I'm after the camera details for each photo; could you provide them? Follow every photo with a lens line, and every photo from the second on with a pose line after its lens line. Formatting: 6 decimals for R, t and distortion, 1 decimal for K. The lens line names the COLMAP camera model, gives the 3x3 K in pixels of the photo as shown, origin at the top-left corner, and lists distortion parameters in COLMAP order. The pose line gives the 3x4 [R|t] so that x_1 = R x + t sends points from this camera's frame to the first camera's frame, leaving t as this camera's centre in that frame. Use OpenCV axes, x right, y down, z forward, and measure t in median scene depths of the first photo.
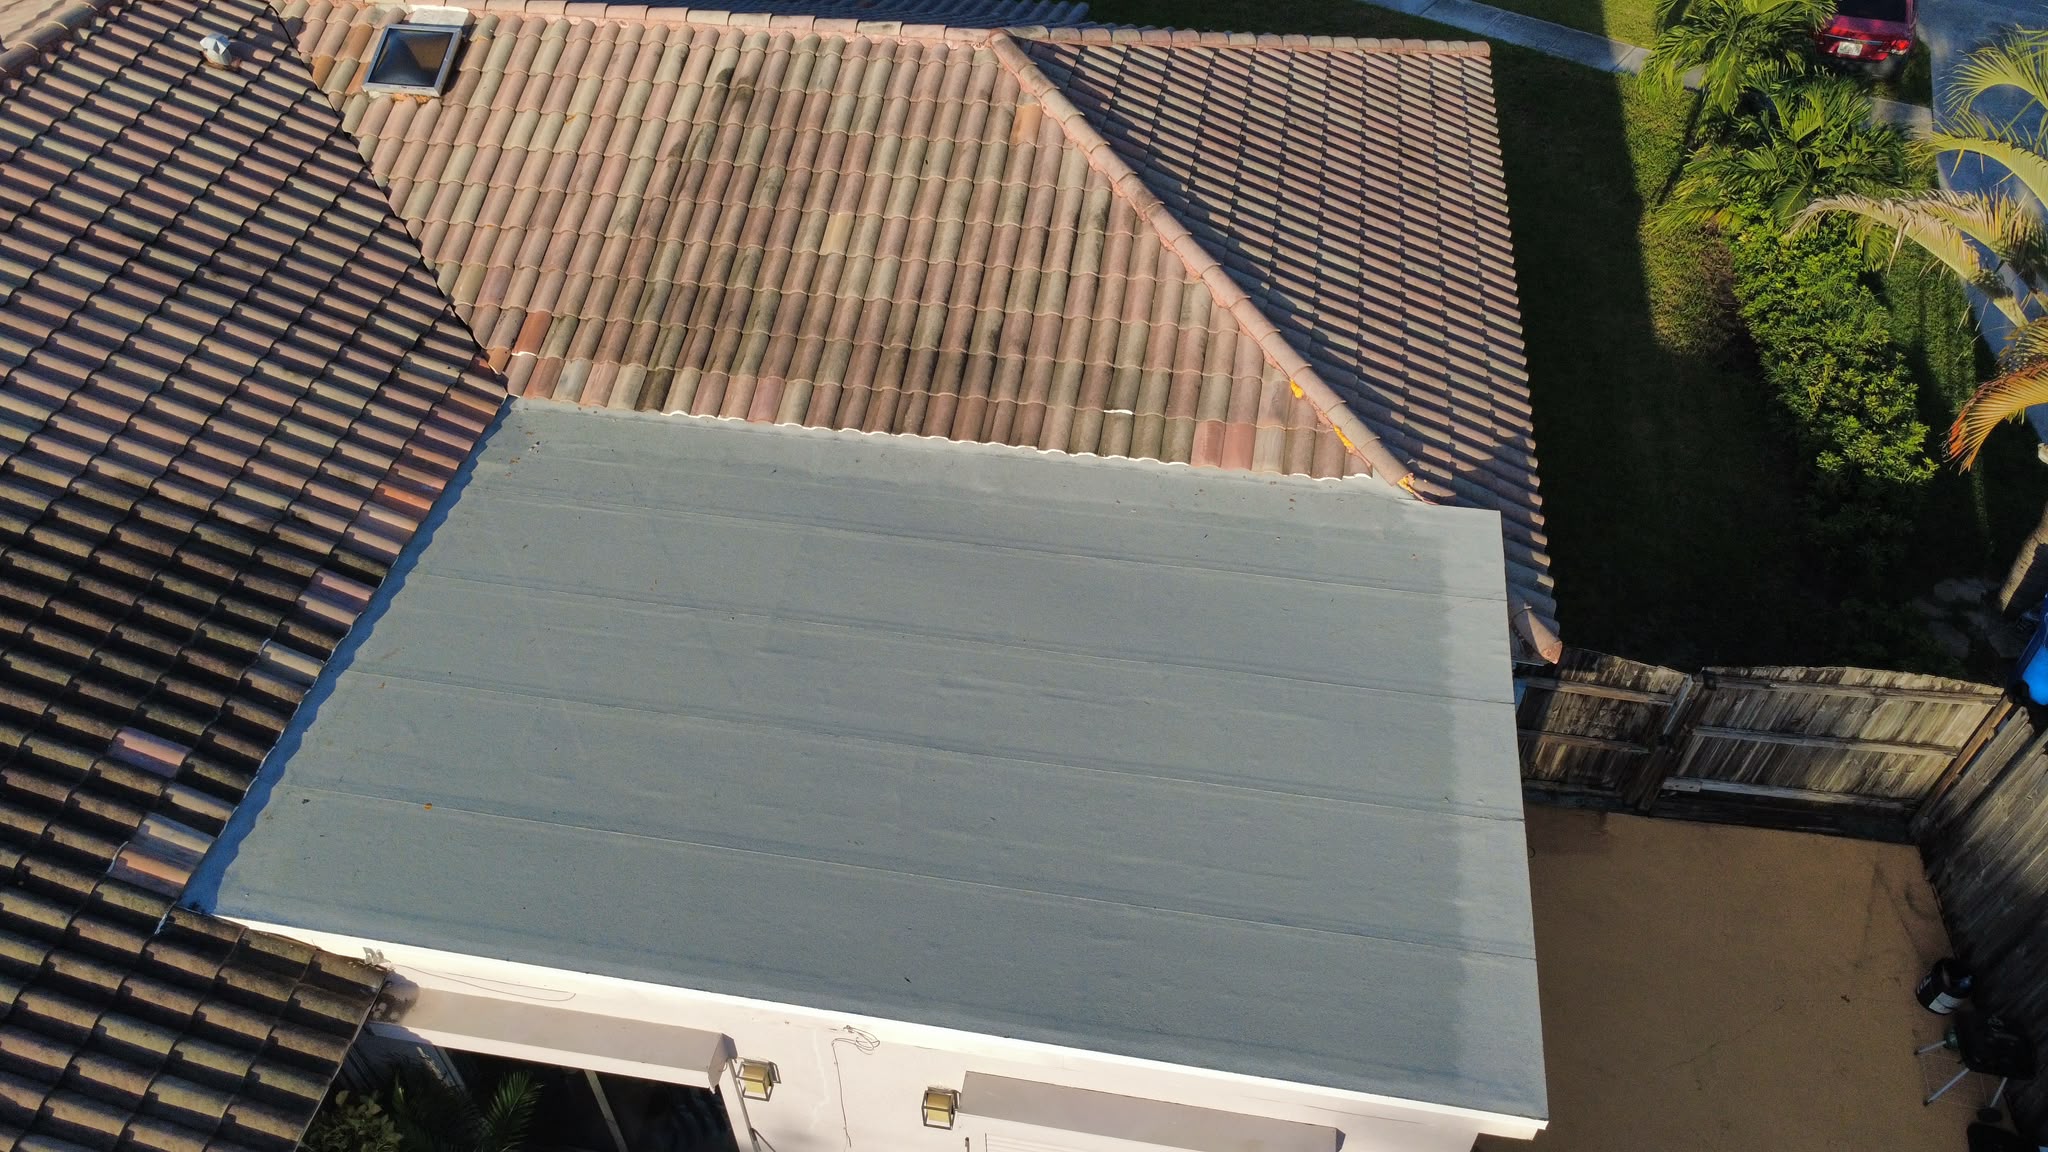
lens RADIAL K [[1490.7, 0, 1029.1], [0, 1490.7, 584.8], [0, 0, 1]] dist [-0.004656, 0.000983]
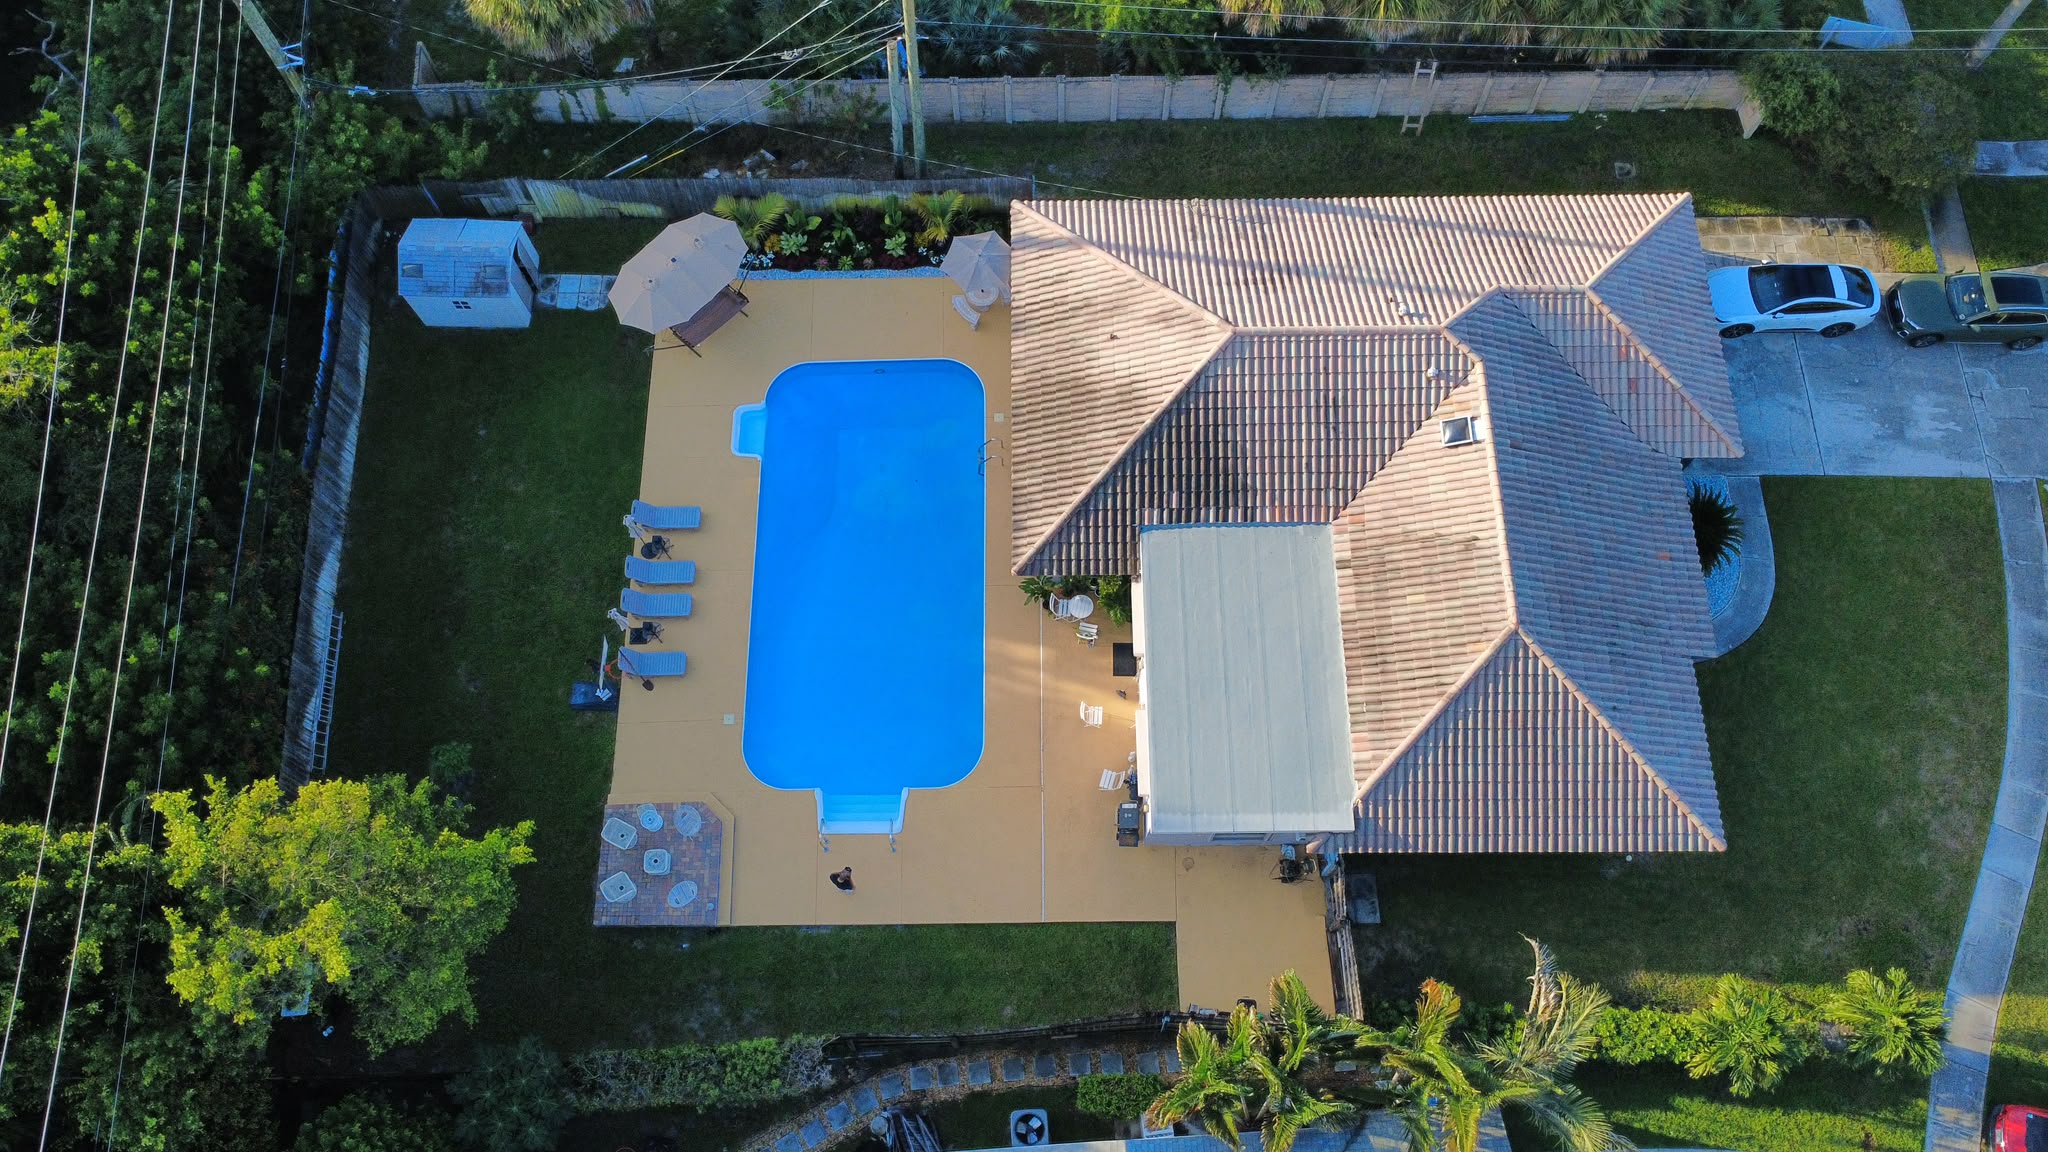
lens RADIAL K [[1490.7, 0, 1029.1], [0, 1490.7, 584.8], [0, 0, 1]] dist [-0.004656, 0.000983]
pose [[0.164966, 0.919379, -0.357112, 0.883948], [-0.682870, 0.367721, 0.631245, -1.824917], [0.711671, 0.139727, 0.688477, -1.792314]]
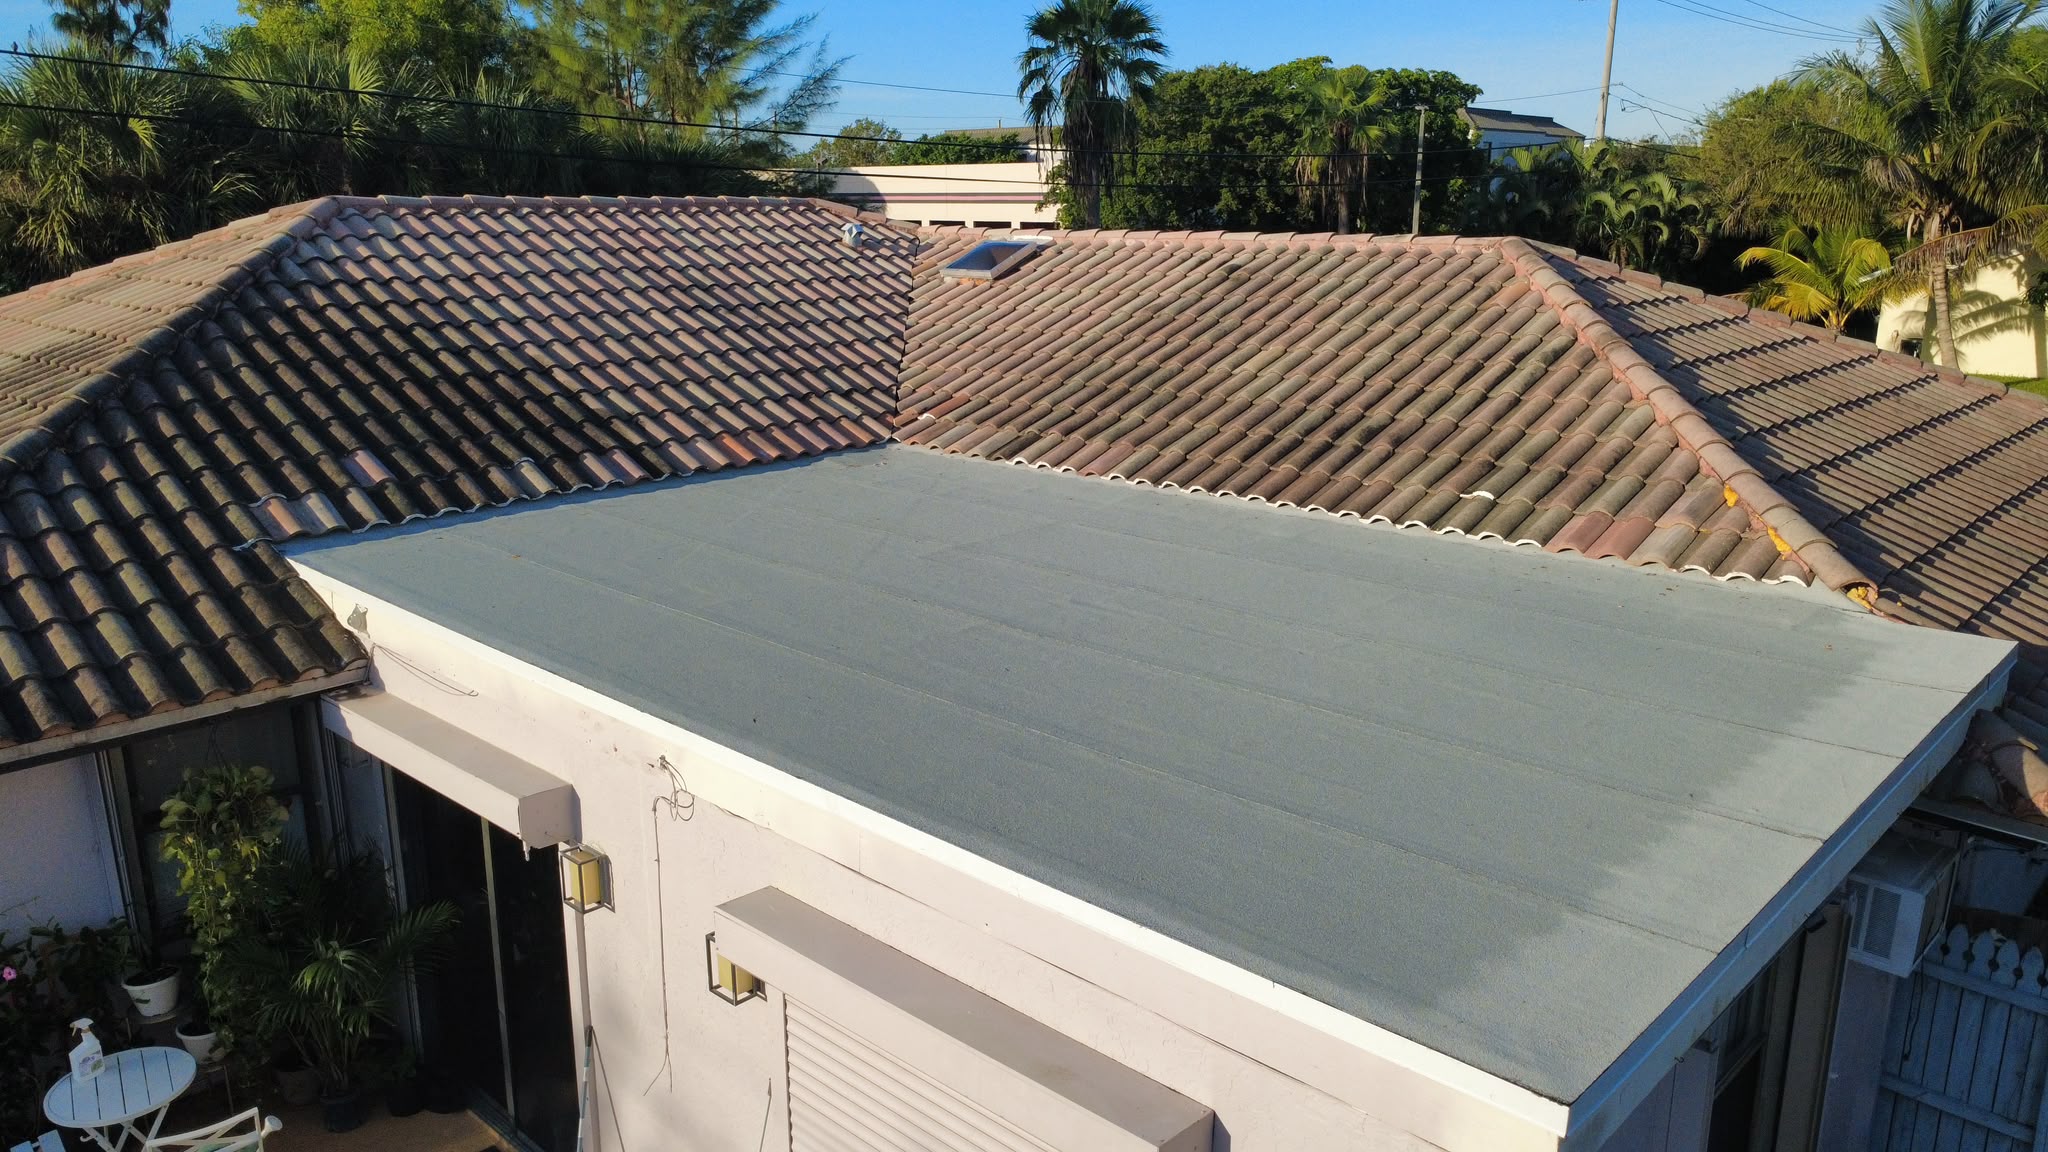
lens RADIAL K [[1490.7, 0, 1029.1], [0, 1490.7, 584.8], [0, 0, 1]] dist [-0.004656, 0.000983]
pose [[0.828718, 0.141909, -0.541376, 0.319423], [-0.393782, 0.835219, -0.383854, 0.341557], [0.397695, 0.531291, 0.748043, 0.380955]]
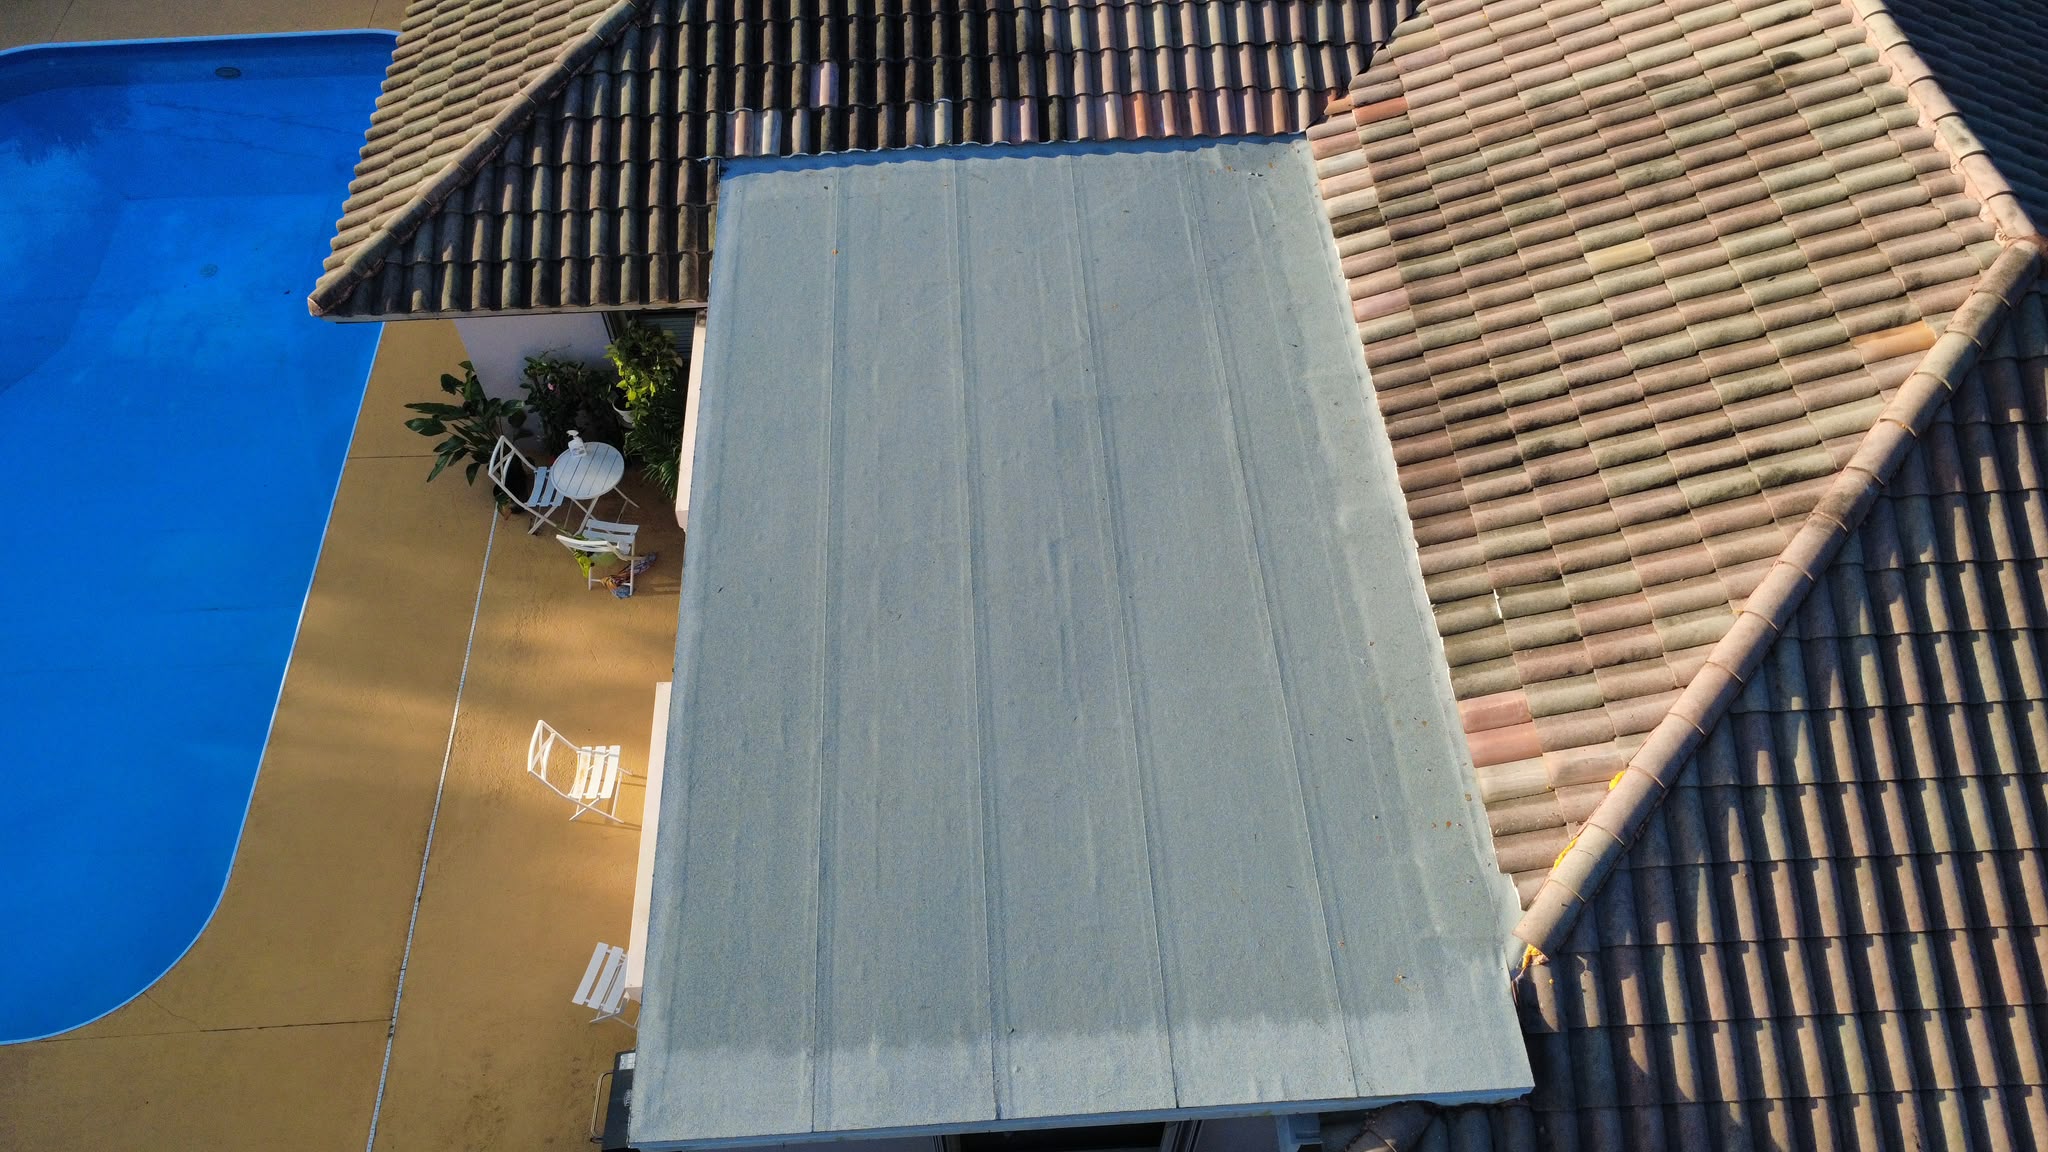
lens RADIAL K [[1490.7, 0, 1029.1], [0, 1490.7, 584.8], [0, 0, 1]] dist [-0.004656, 0.000983]
pose [[0.214303, 0.792013, -0.571655, 0.499362], [-0.686569, 0.538425, 0.488591, -0.371069], [0.694764, 0.287774, 0.659158, 0.314371]]
